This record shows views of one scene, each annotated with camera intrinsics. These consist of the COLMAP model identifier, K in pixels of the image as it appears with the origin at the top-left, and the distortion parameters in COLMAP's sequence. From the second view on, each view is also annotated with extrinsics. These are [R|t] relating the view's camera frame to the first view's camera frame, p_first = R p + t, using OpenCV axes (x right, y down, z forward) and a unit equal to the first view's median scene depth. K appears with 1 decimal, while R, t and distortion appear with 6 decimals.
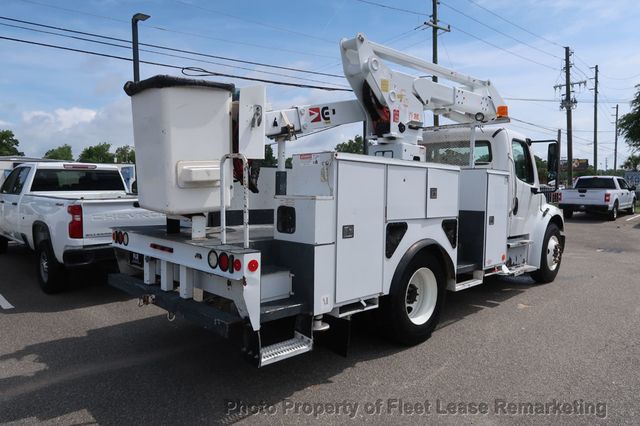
lens RADIAL K [[440.3, 0, 320.0], [0, 440.3, 205.1], [0, 0, 1]] dist [-0.033502, 0.015841]
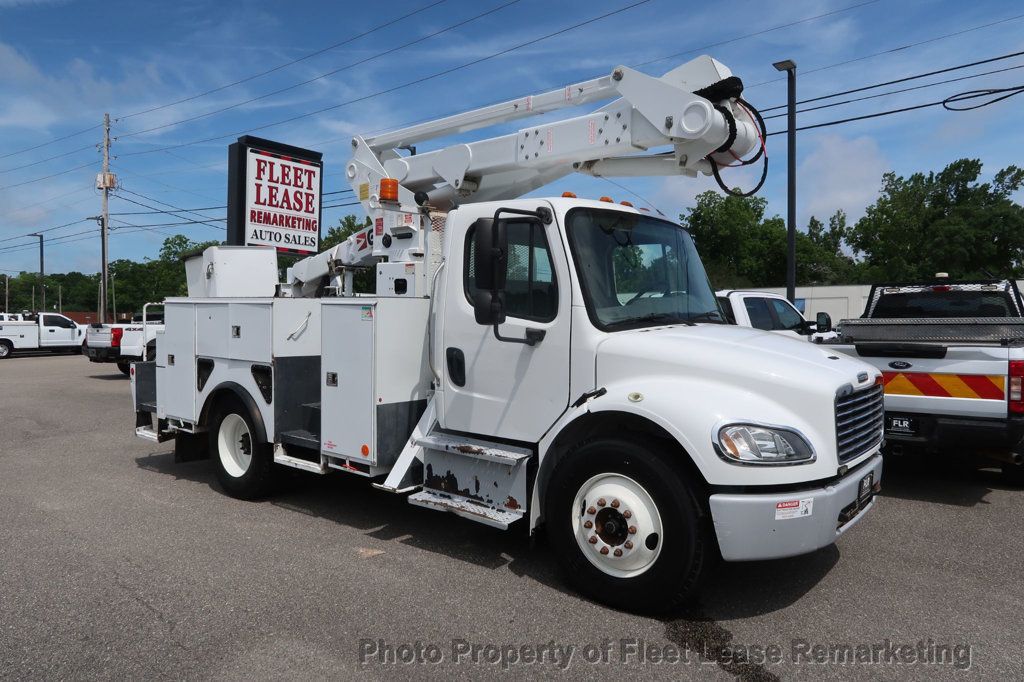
lens RADIAL K [[704.5, 0, 515.6], [0, 704.5, 336.5], [0, 0, 1]] dist [-0.033502, 0.015841]
pose [[0.118211, 0.023463, -0.992711, 1.371358], [-0.042172, 0.998937, 0.018588, -0.053449], [0.992093, 0.039668, 0.119075, 1.103663]]
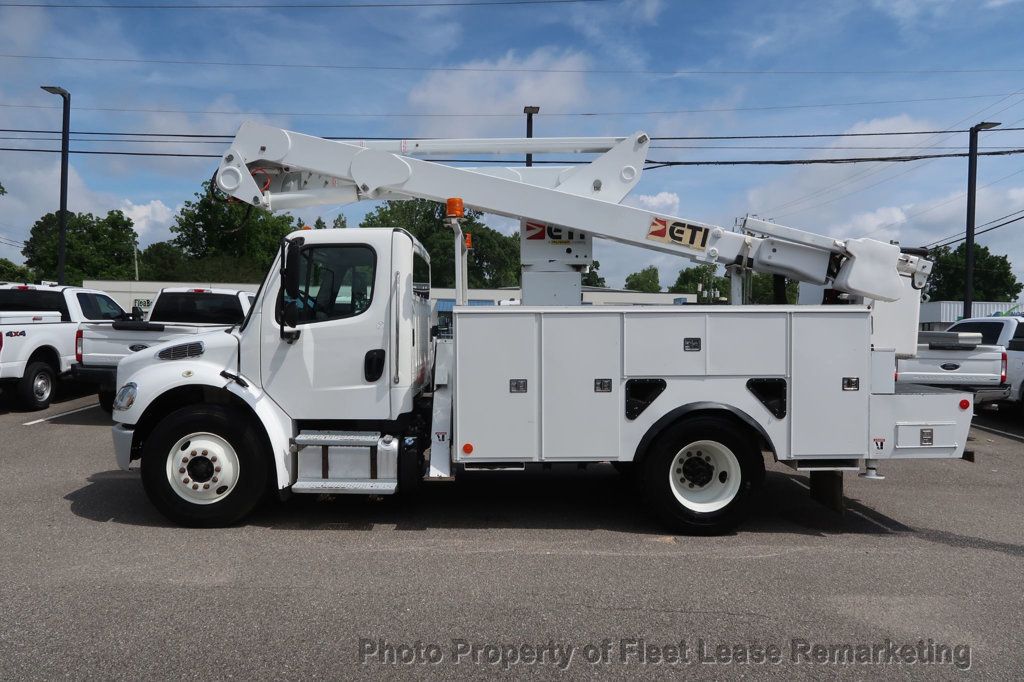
lens RADIAL K [[704.5, 0, 507.7], [0, 704.5, 337.6], [0, 0, 1]] dist [-0.033502, 0.015841]
pose [[0.731586, 0.038109, -0.680684, 0.991997], [-0.059039, 0.998227, -0.007568, -0.020380], [0.679188, 0.045723, 0.732538, 0.133070]]
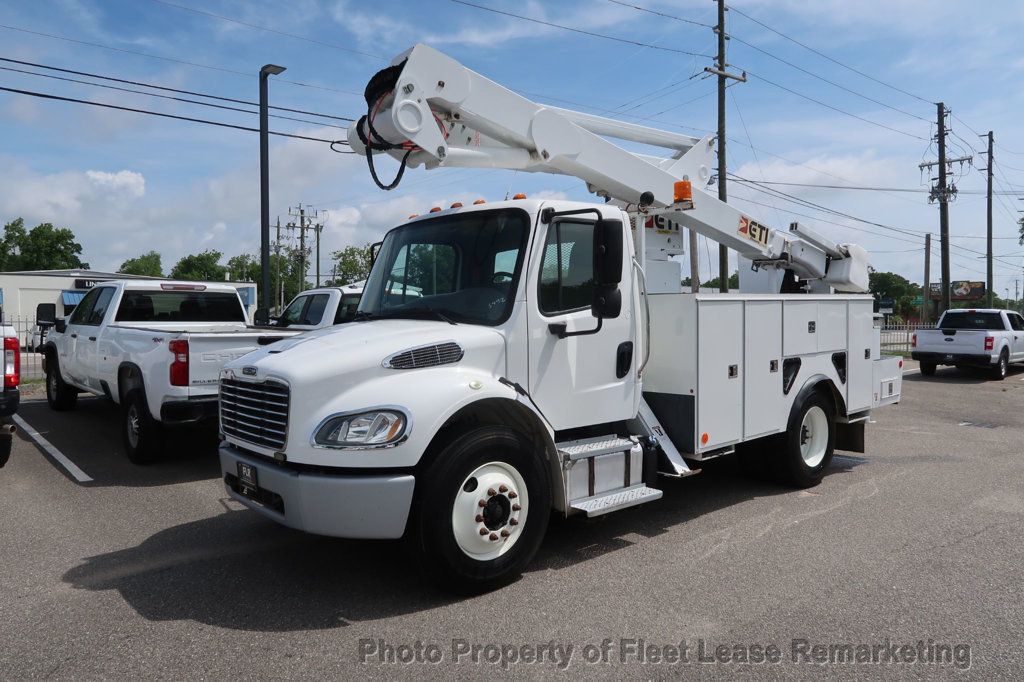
lens RADIAL K [[704.5, 0, 514.5], [0, 704.5, 341.7], [0, 0, 1]] dist [-0.033502, 0.015841]
pose [[0.998723, 0.012604, -0.048921, 0.065362], [-0.013303, 0.999814, -0.013978, 0.014552], [0.048736, 0.014611, 0.998705, -0.164939]]
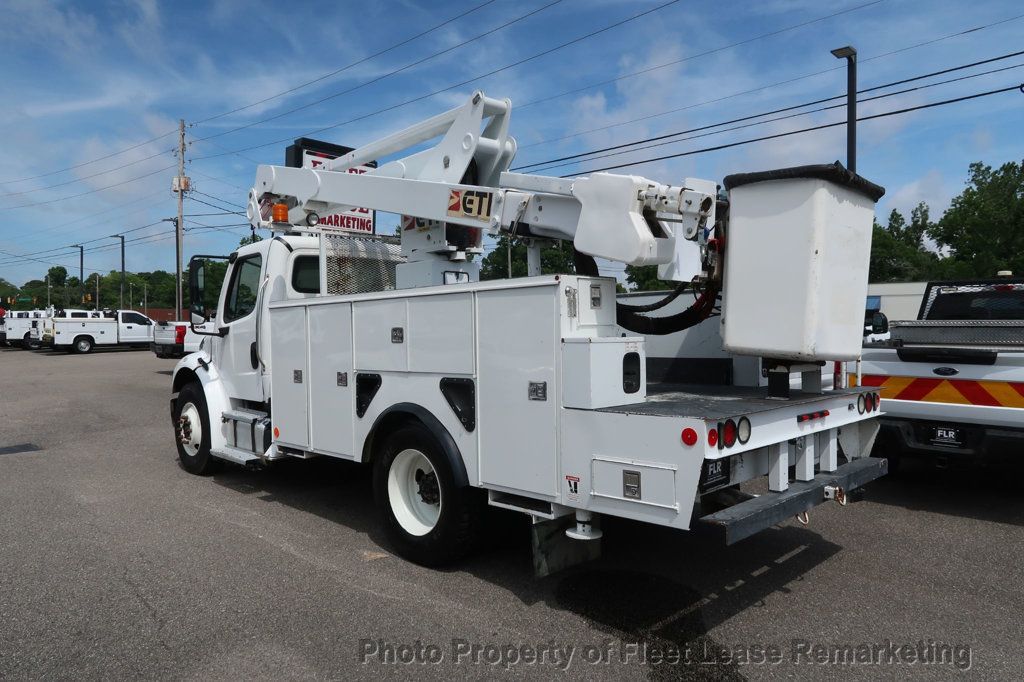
lens RADIAL K [[704.5, 0, 514.9], [0, 704.5, 336.1], [0, 0, 1]] dist [-0.033502, 0.015841]
pose [[0.022914, 0.027642, -0.999355, 1.361818], [-0.044392, 0.998660, 0.026605, -0.061552], [0.998751, 0.043754, 0.024110, 1.159778]]
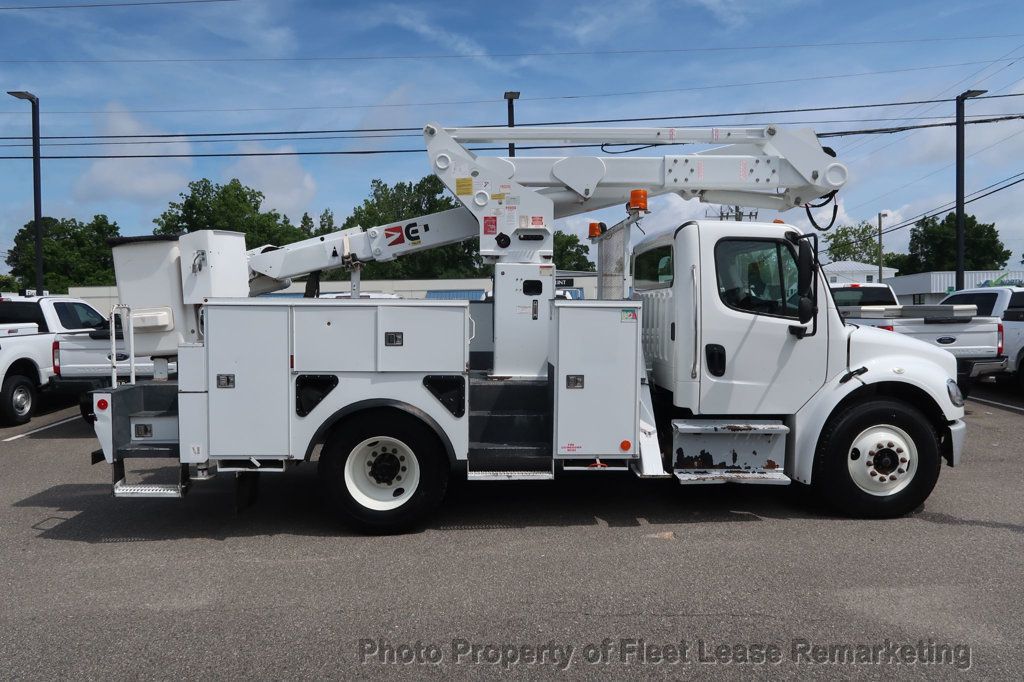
lens RADIAL K [[704.5, 0, 515.9], [0, 704.5, 338.6], [0, 0, 1]] dist [-0.033502, 0.015841]
pose [[0.746494, 0.017176, -0.665170, 0.964429], [-0.014212, 0.999850, 0.009867, -0.034436], [0.665240, 0.002088, 0.746627, 0.190103]]
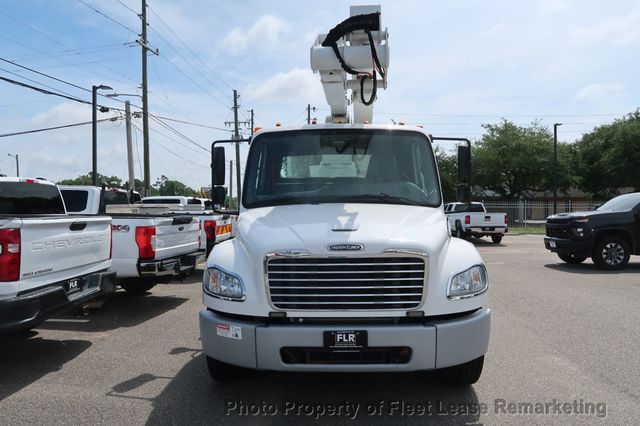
lens RADIAL K [[440.3, 0, 311.9], [0, 440.3, 211.8], [0, 0, 1]] dist [-0.033502, 0.015841]
pose [[0.719286, -0.002214, 0.694710, -0.670047], [0.032603, 0.999001, -0.030573, 0.009827], [-0.693949, 0.044640, 0.718639, 0.254924]]
